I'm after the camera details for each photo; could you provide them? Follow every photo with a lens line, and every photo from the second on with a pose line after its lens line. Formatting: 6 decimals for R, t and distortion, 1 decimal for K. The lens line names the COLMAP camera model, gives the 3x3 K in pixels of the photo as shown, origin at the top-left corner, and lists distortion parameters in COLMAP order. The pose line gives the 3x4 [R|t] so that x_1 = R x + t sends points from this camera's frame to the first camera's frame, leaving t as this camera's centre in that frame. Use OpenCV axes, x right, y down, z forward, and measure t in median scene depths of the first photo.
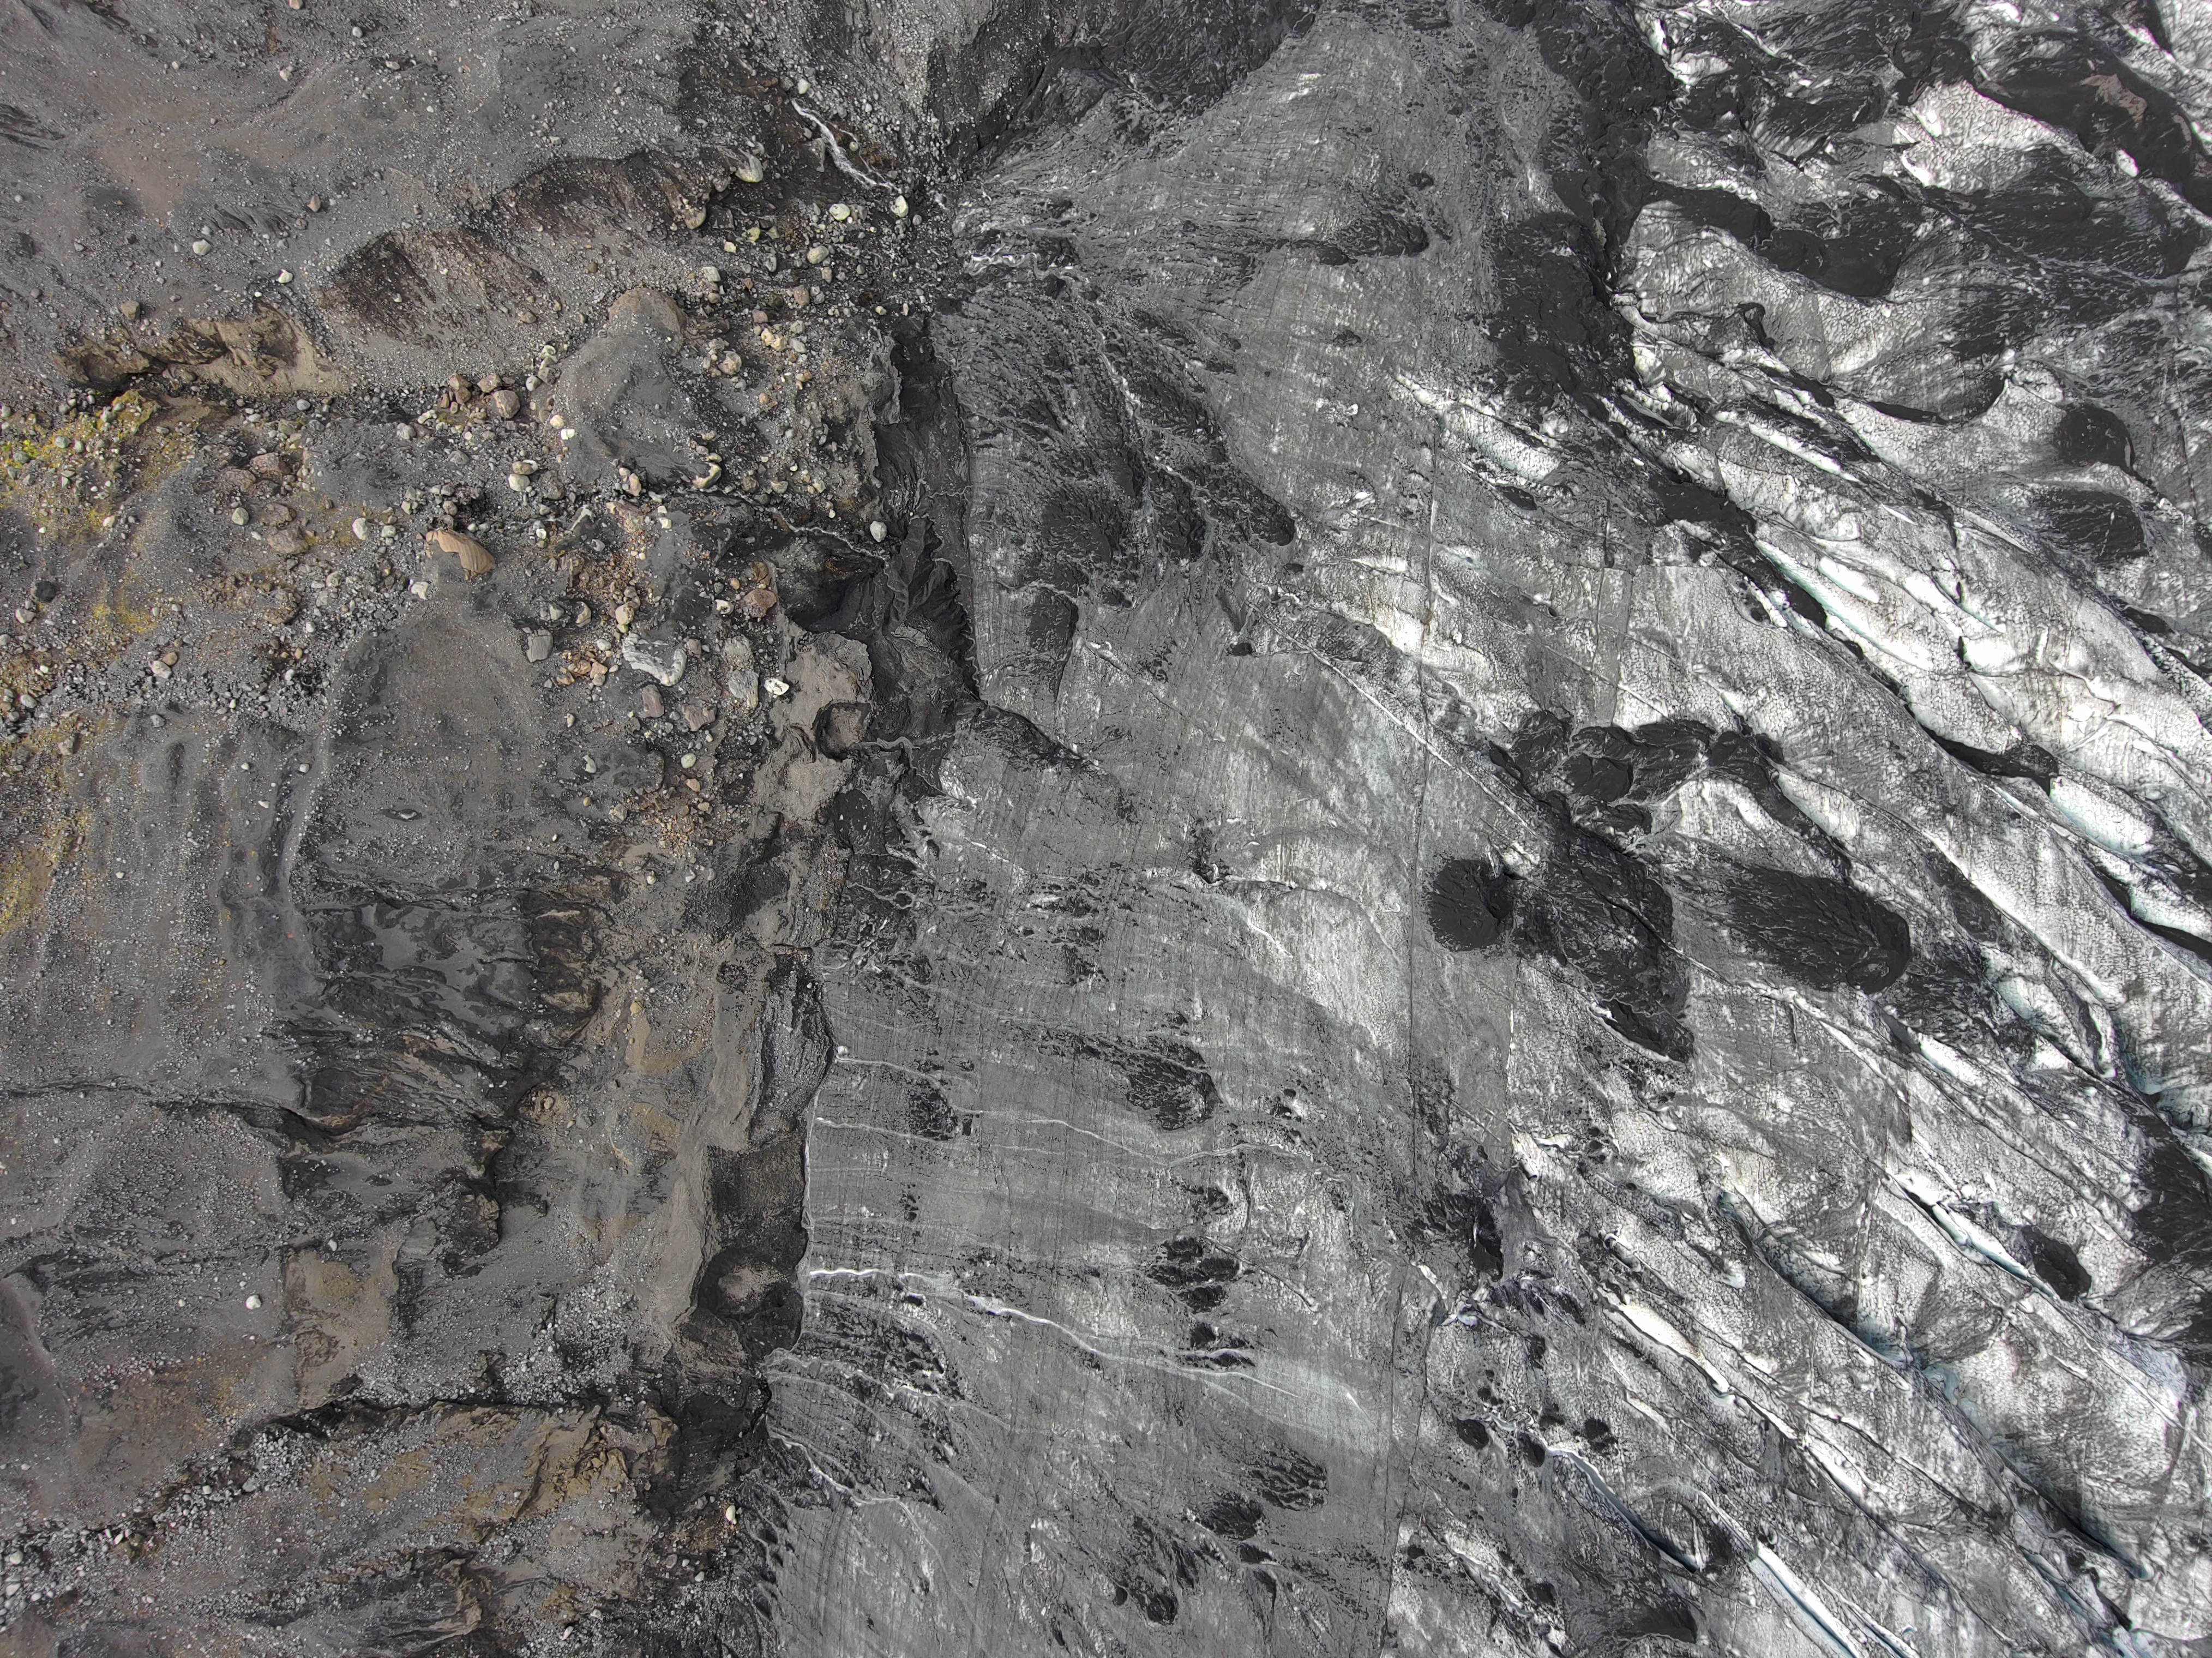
lens RADIAL K [[1344.4, 0, 1114.8], [0, 1344.4, 824.7], [0, 0, 1]] dist [0.144531, -0.114182]
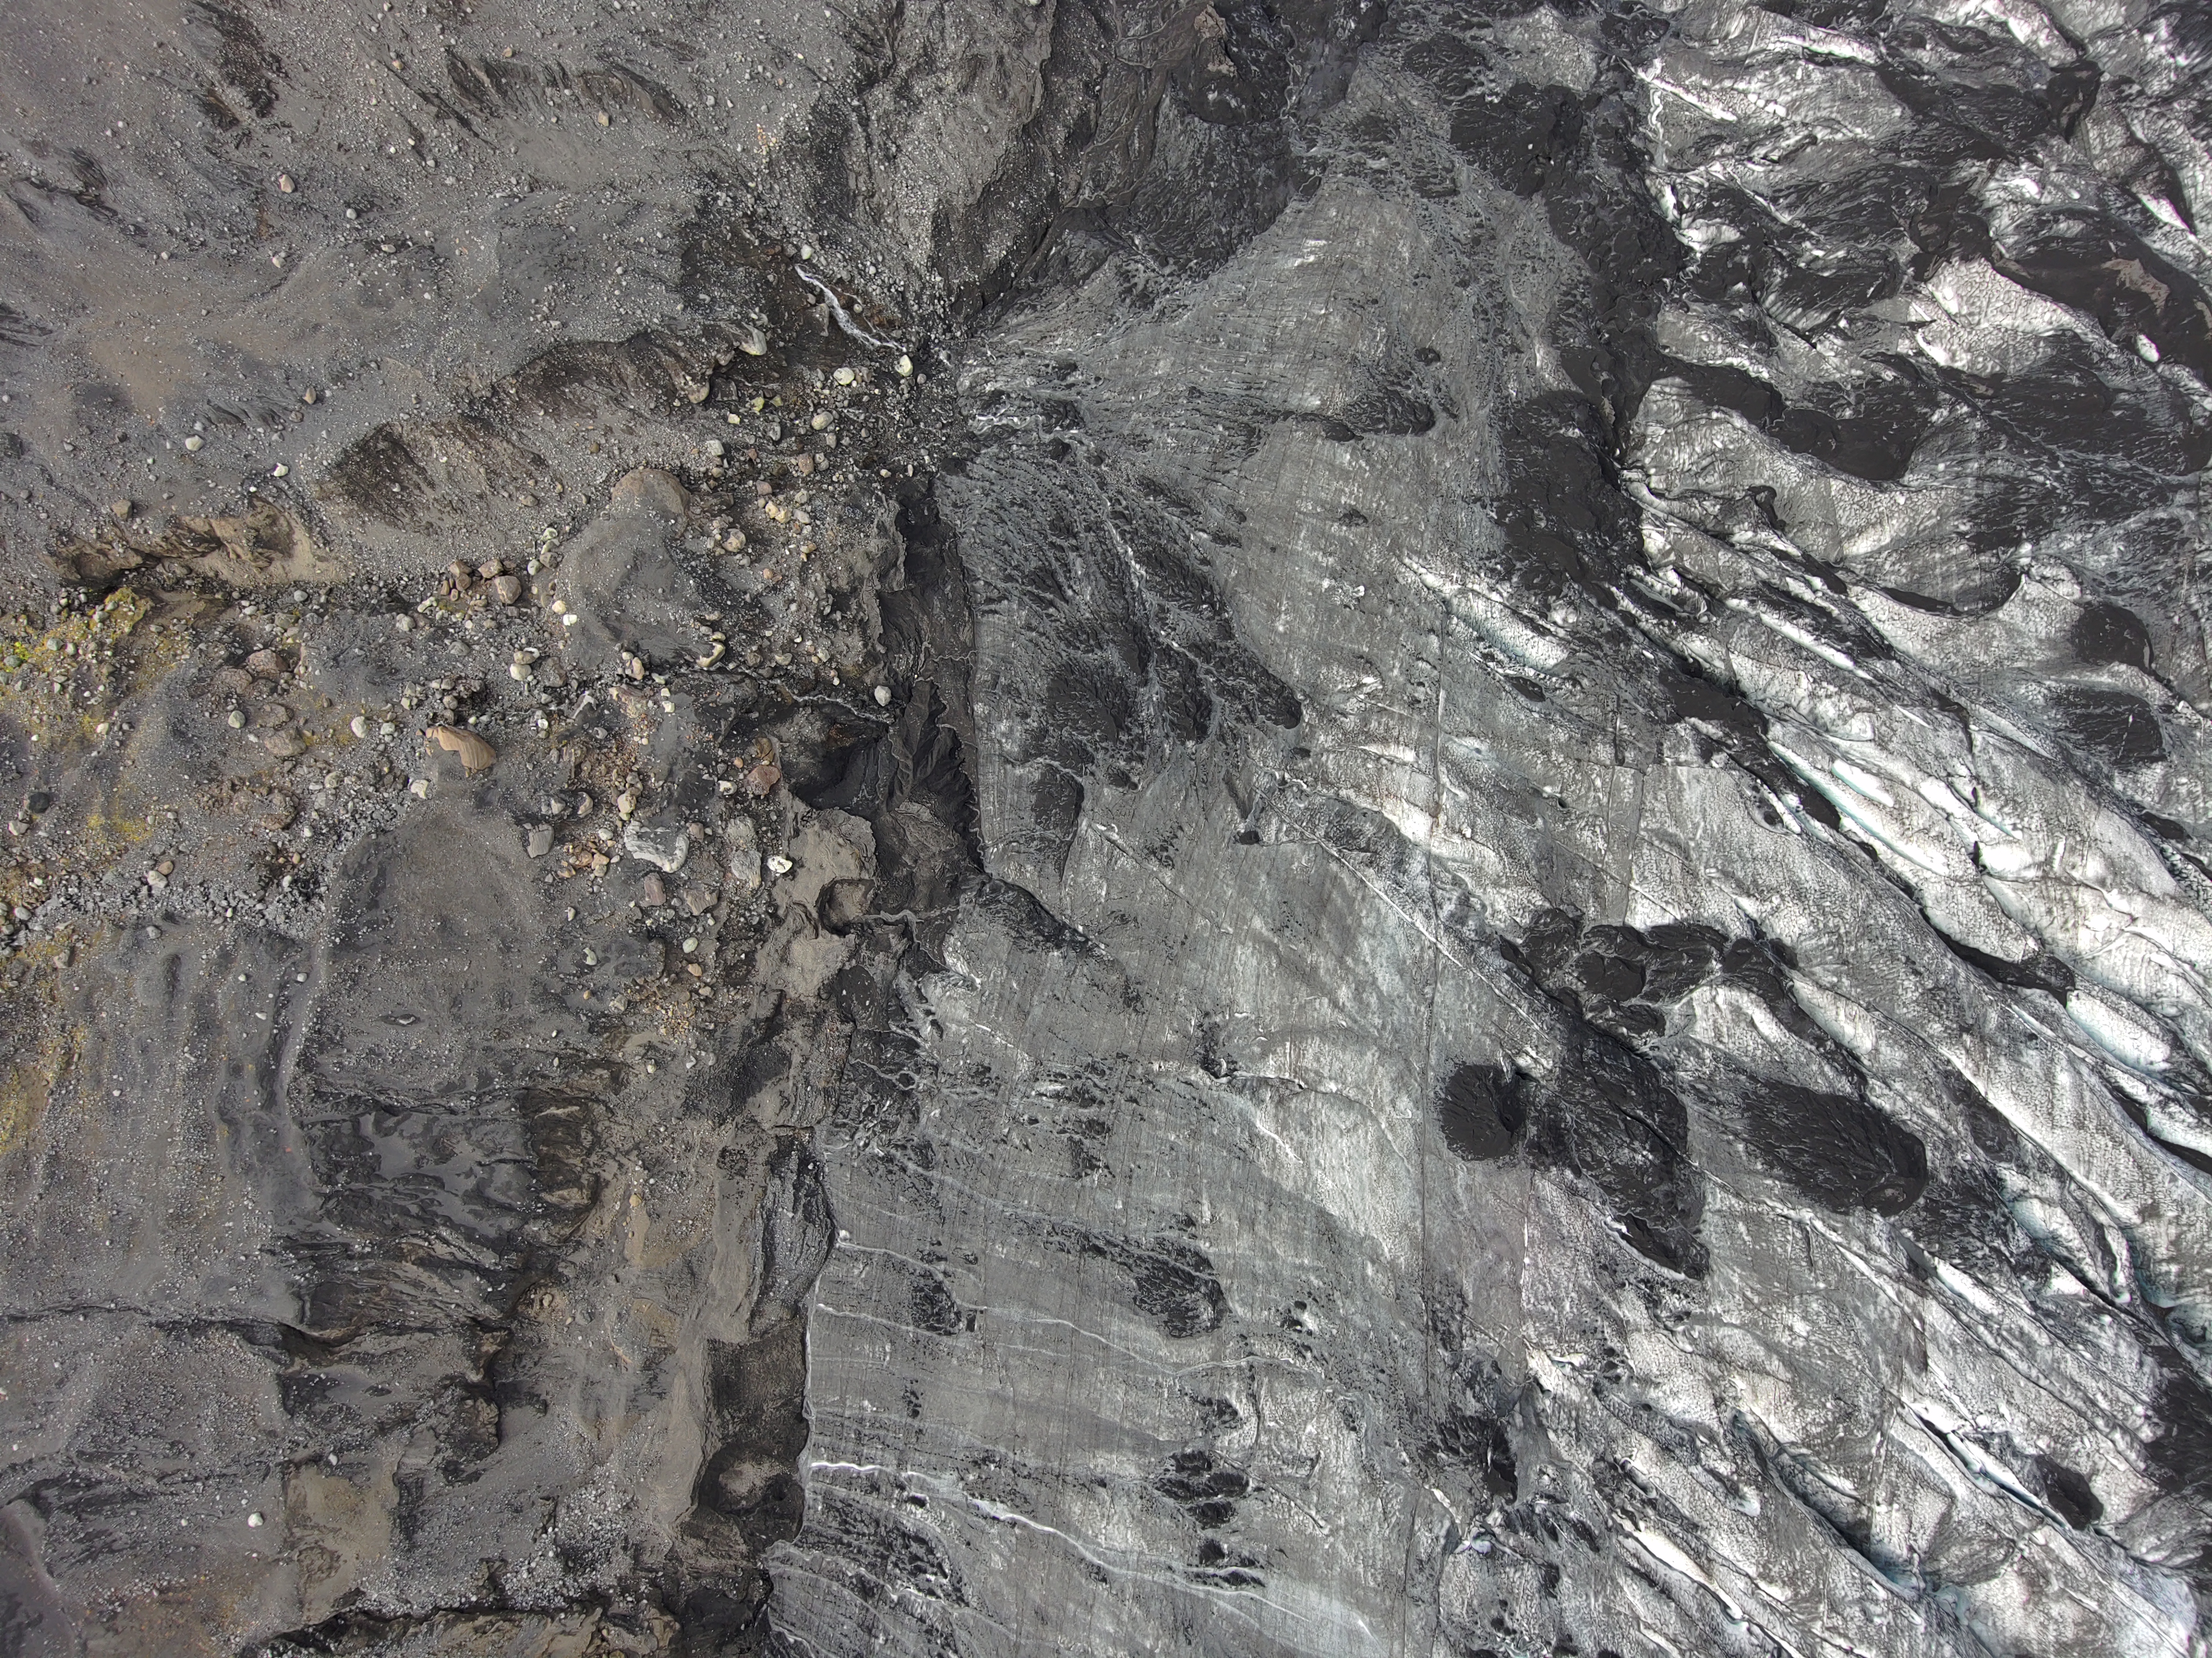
lens RADIAL K [[1344.4, 0, 1116.8], [0, 1344.4, 794.1], [0, 0, 1]] dist [0.144531, -0.114182]
pose [[0.999999, -0.001161, 0.000652, -0.003791], [0.001151, 0.999873, 0.015907, -0.181413], [-0.000670, -0.015906, 0.999873, 0.011633]]
